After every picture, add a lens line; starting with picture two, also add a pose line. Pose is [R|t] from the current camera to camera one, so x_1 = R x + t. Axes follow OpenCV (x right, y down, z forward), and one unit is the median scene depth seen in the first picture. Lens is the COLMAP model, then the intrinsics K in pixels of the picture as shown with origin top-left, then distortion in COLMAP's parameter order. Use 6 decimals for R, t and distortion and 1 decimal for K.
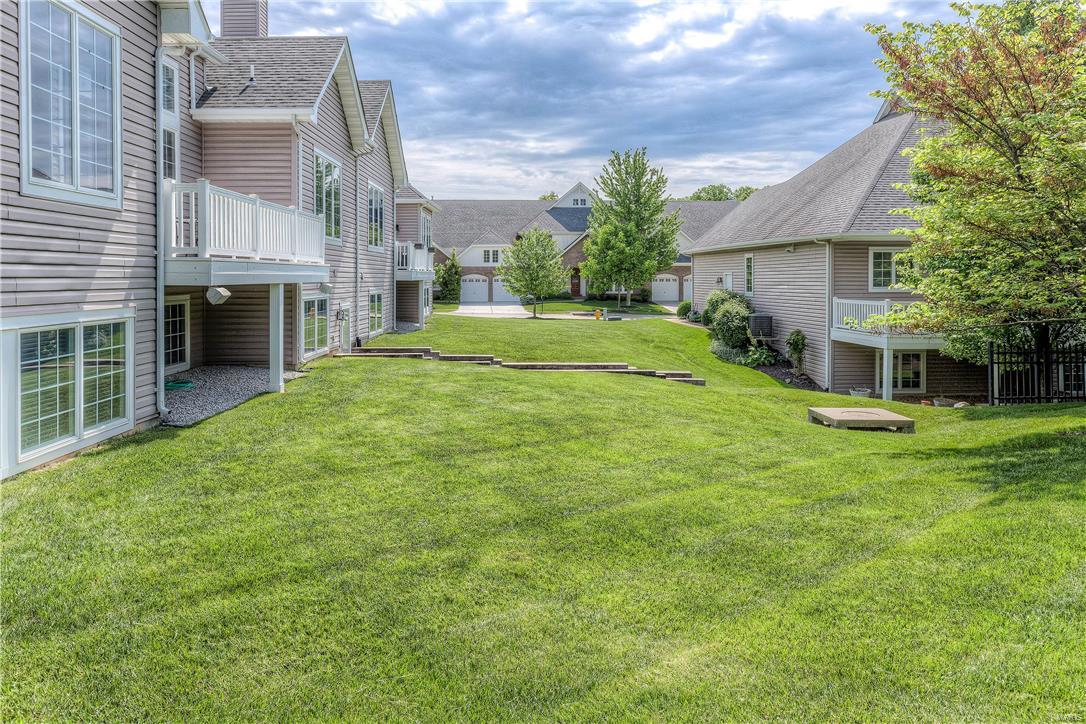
lens RADIAL K [[707.2, 0, 543.2], [0, 707.2, 285.0], [0, 0, 1]] dist [-0.125947, 0.081176]
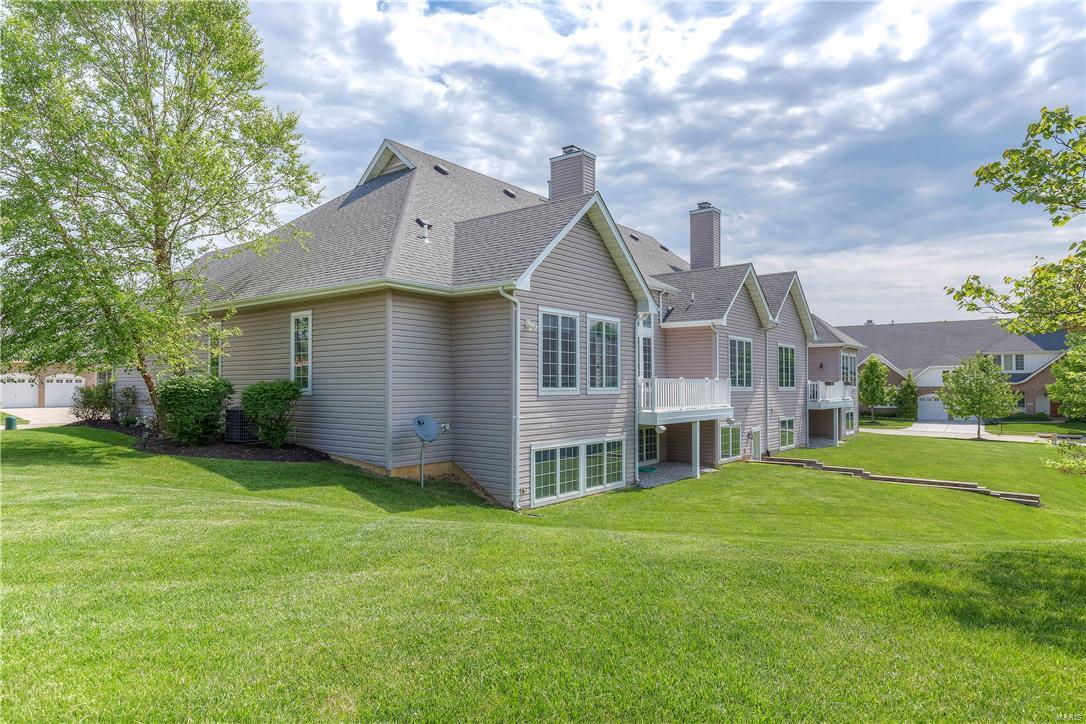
lens RADIAL K [[655.9, 0, 542.7], [0, 655.9, 362.5], [0, 0, 1]] dist [0.001938, 0.000546]
pose [[0.765621, -0.024222, -0.642836, 0.313023], [-0.005168, 0.999027, -0.043799, -0.055843], [0.643271, 0.036856, 0.764751, -0.450509]]
